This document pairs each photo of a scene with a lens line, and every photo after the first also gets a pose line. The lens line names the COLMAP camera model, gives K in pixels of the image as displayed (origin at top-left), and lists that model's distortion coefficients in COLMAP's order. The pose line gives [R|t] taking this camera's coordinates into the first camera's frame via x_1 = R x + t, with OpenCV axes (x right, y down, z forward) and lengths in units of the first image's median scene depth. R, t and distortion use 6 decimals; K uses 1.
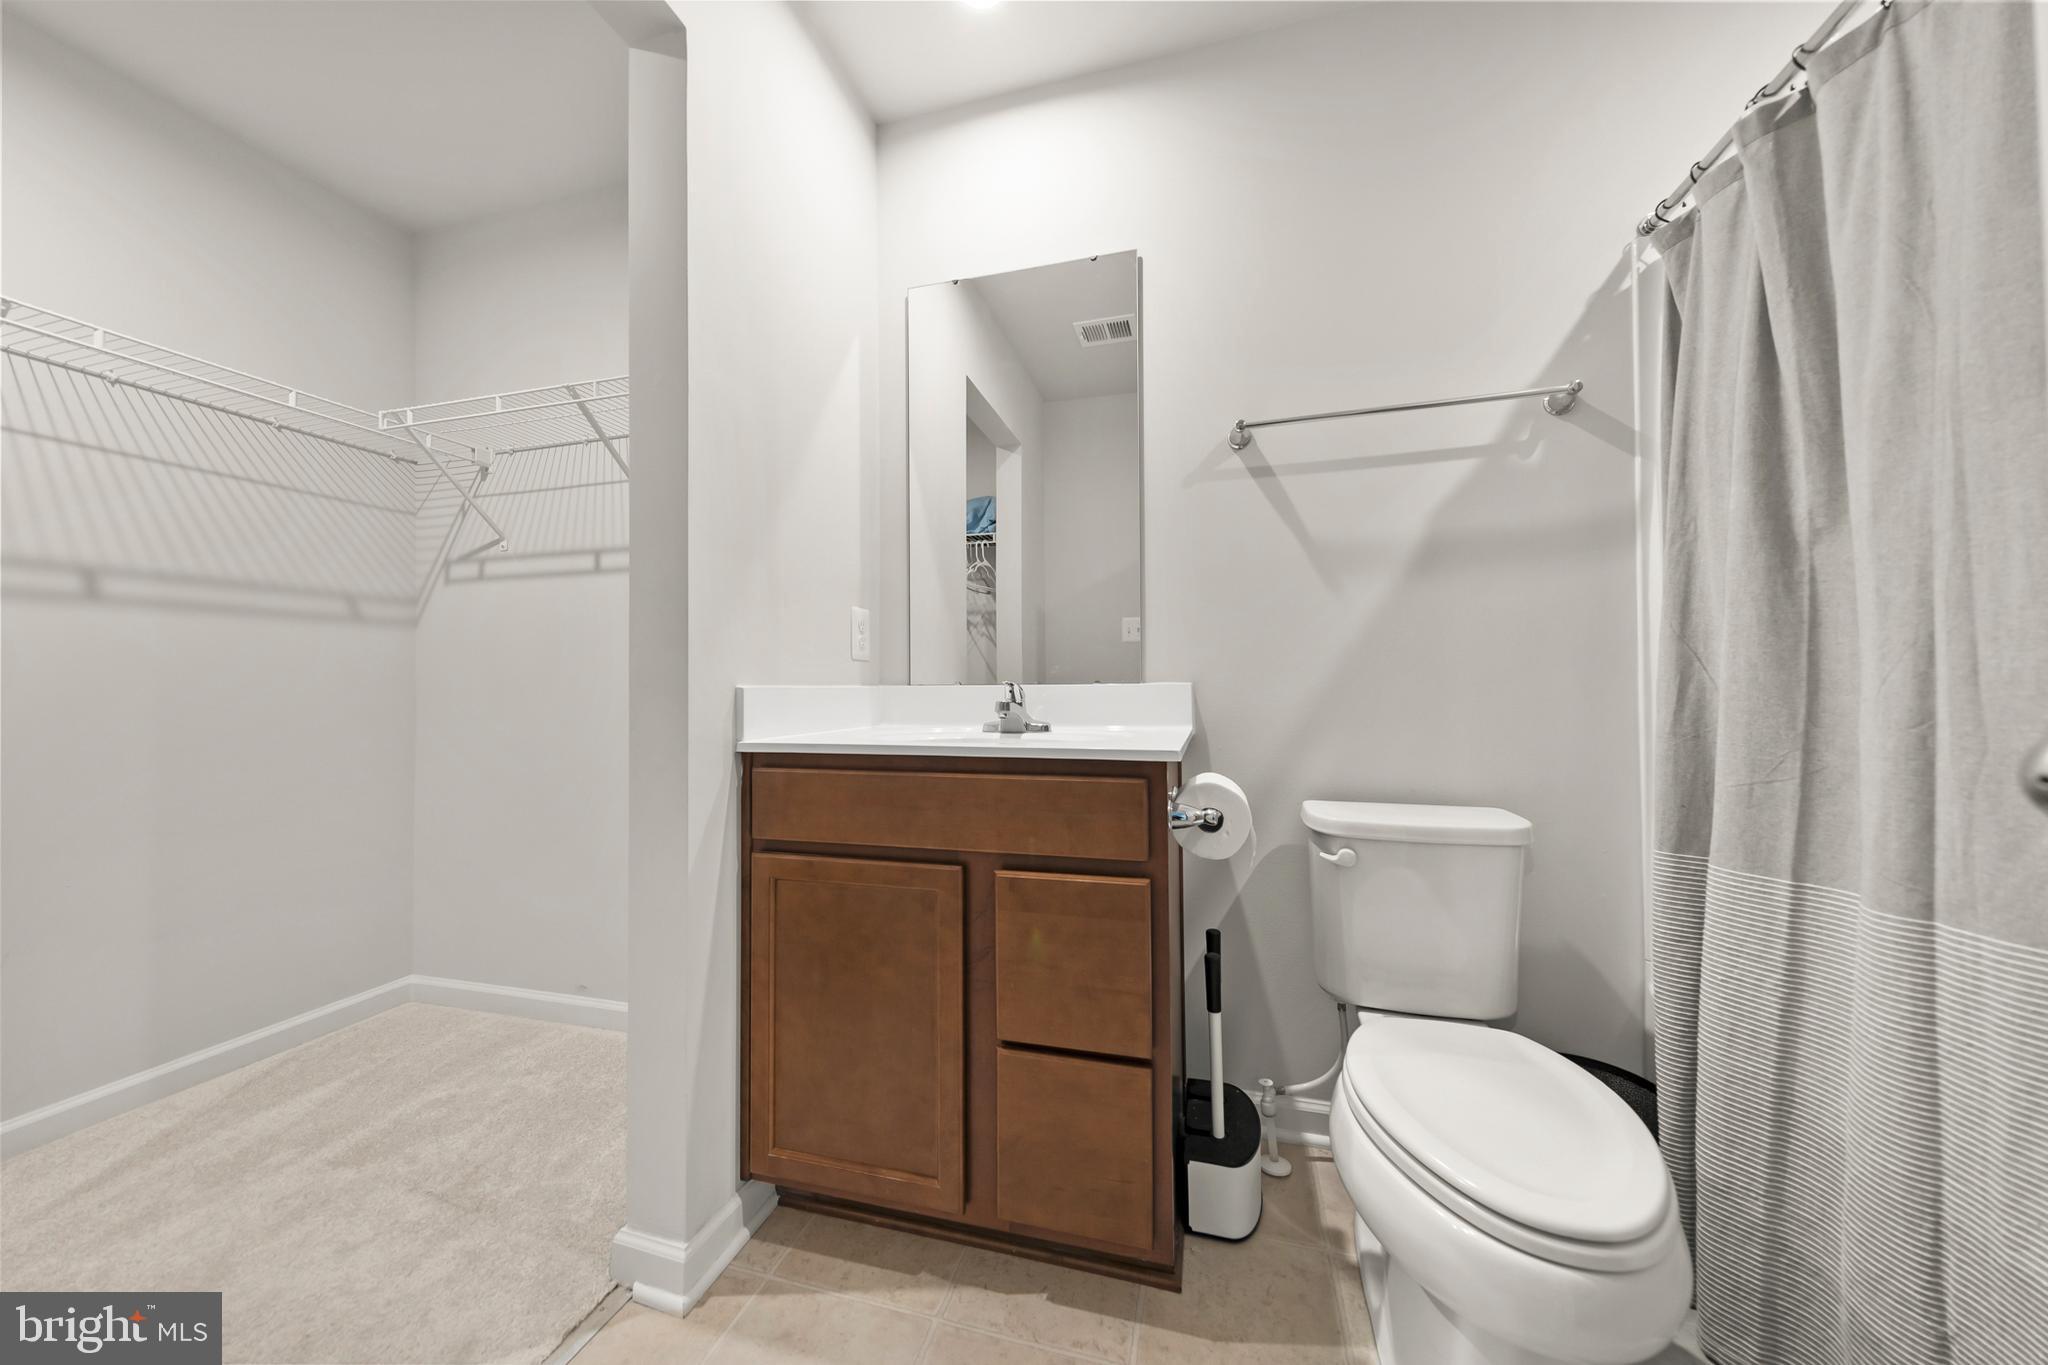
lens RADIAL K [[713.7, 0, 1024.7], [0, 713.7, 681.5], [0, 0, 1]] dist [-0.000089, -0.000002]
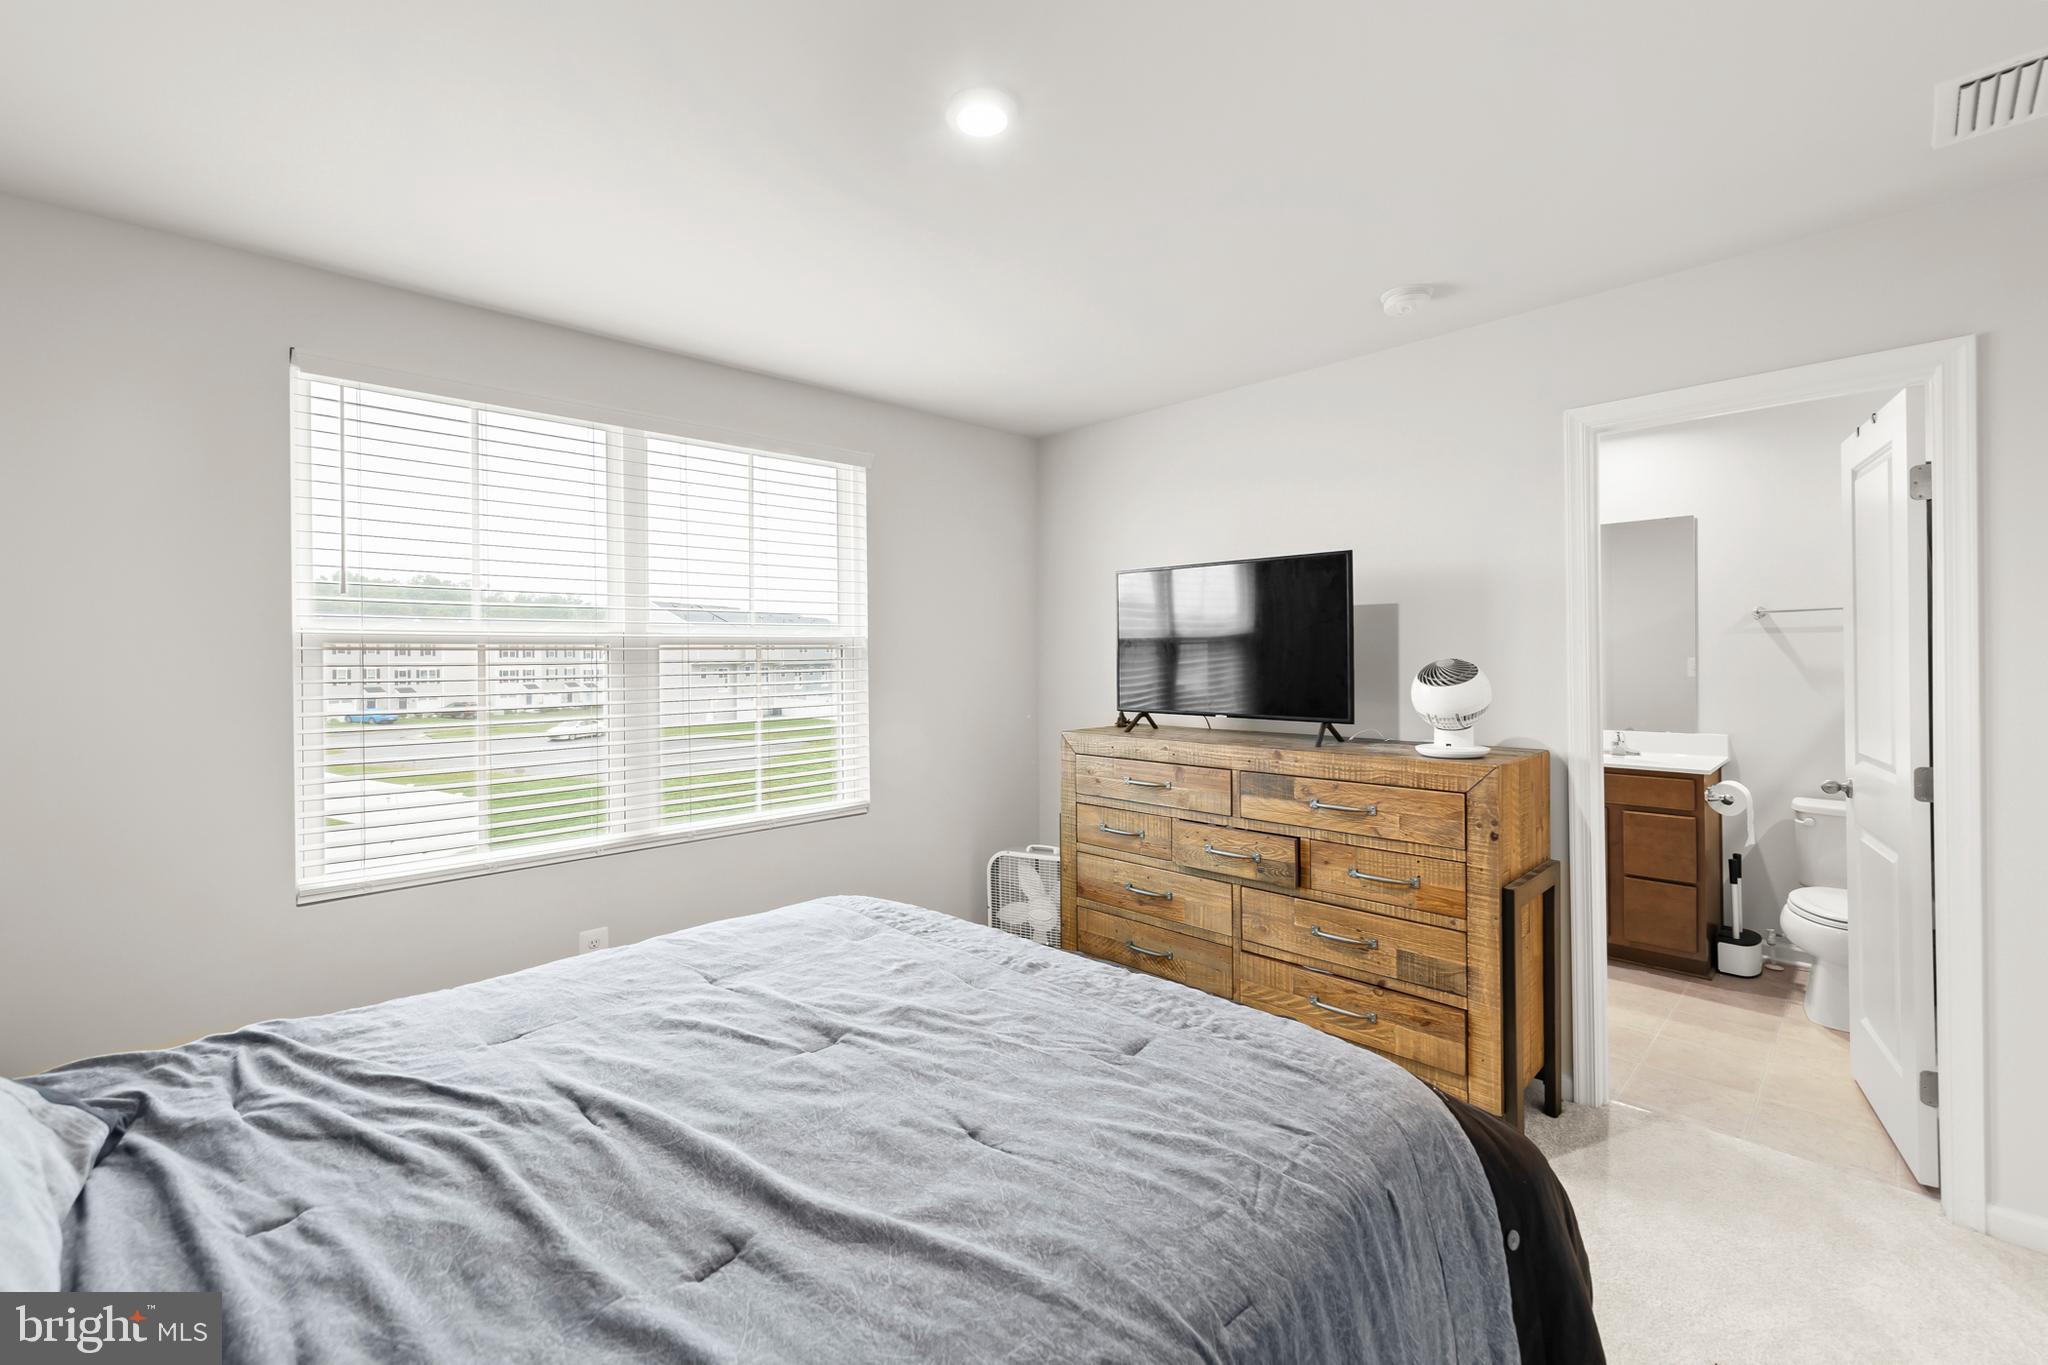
lens RADIAL K [[873.8, 0, 1016.7], [0, 873.8, 654.8], [0, 0, 1]] dist [0.011302, -0.000169]
pose [[0.867341, -0.000761, -0.497713, -0.320039], [0.009053, 0.999858, 0.014248, -0.331488], [0.497632, -0.016864, 0.867225, -2.554235]]
